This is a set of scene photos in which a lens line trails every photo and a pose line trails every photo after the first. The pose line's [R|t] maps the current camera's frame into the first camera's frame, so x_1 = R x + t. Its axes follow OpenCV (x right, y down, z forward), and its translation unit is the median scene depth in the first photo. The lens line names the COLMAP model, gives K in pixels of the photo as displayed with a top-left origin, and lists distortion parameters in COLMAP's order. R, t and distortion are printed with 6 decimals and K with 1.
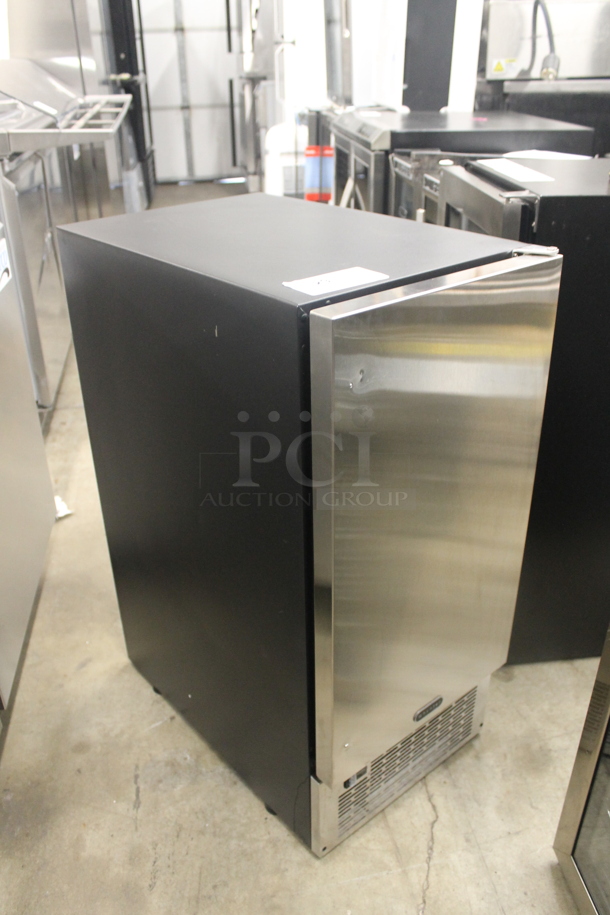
lens RADIAL K [[765.5, 0, 297.9], [0, 765.5, 455.7], [0, 0, 1]] dist [-0.140957, 0.117081]
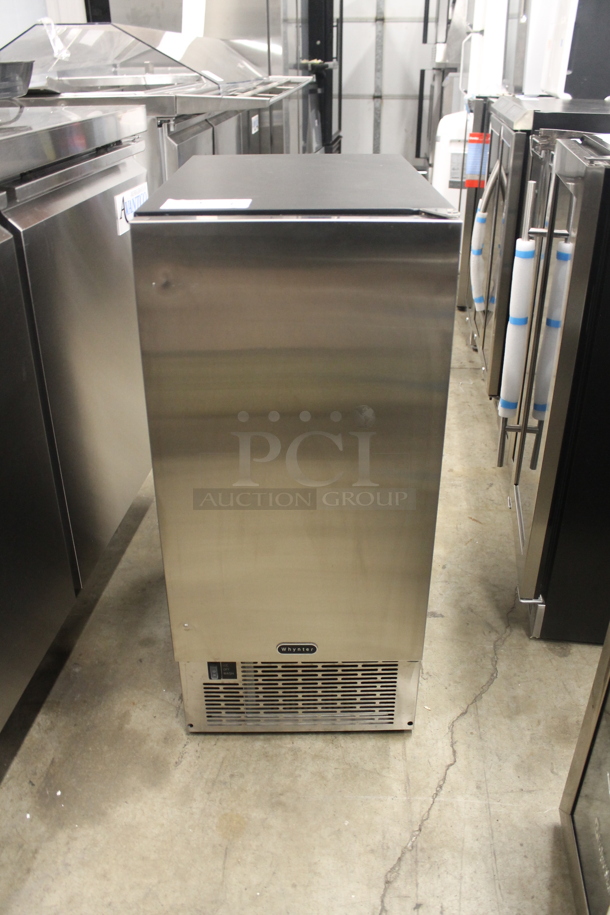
lens RADIAL K [[765.5, 0, 302.8], [0, 765.5, 452.6], [0, 0, 1]] dist [-0.140957, 0.117081]
pose [[0.970211, 0.129600, -0.204684, 0.126377], [-0.129402, 0.991487, 0.014410, 0.069263], [0.204809, 0.012506, 0.978722, -0.050467]]
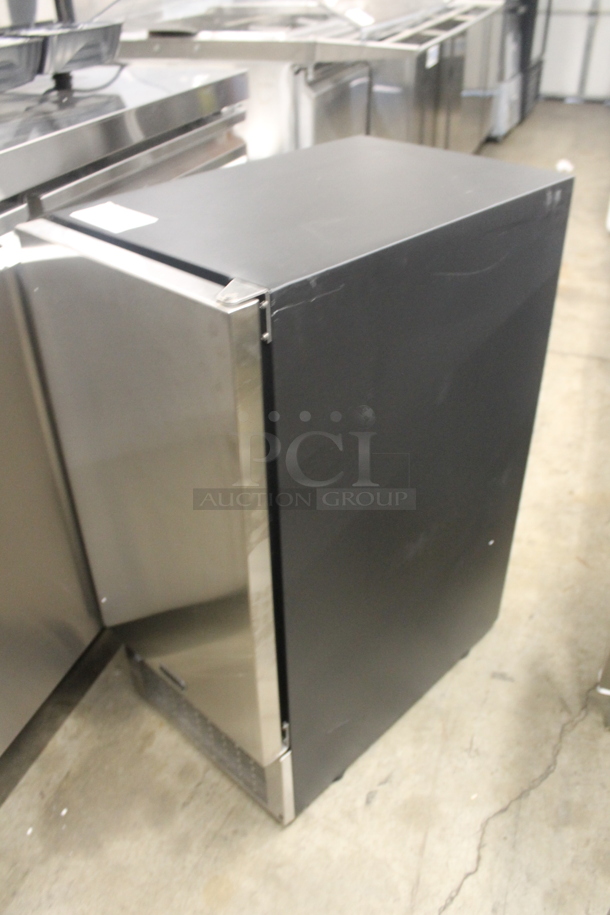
lens RADIAL K [[765.5, 0, 308.6], [0, 765.5, 453.6], [0, 0, 1]] dist [-0.140957, 0.117081]
pose [[0.882313, 0.273829, -0.382808, 0.192386], [-0.229441, 0.960387, 0.158157, -0.093480], [0.410952, -0.051713, 0.910189, 0.102439]]
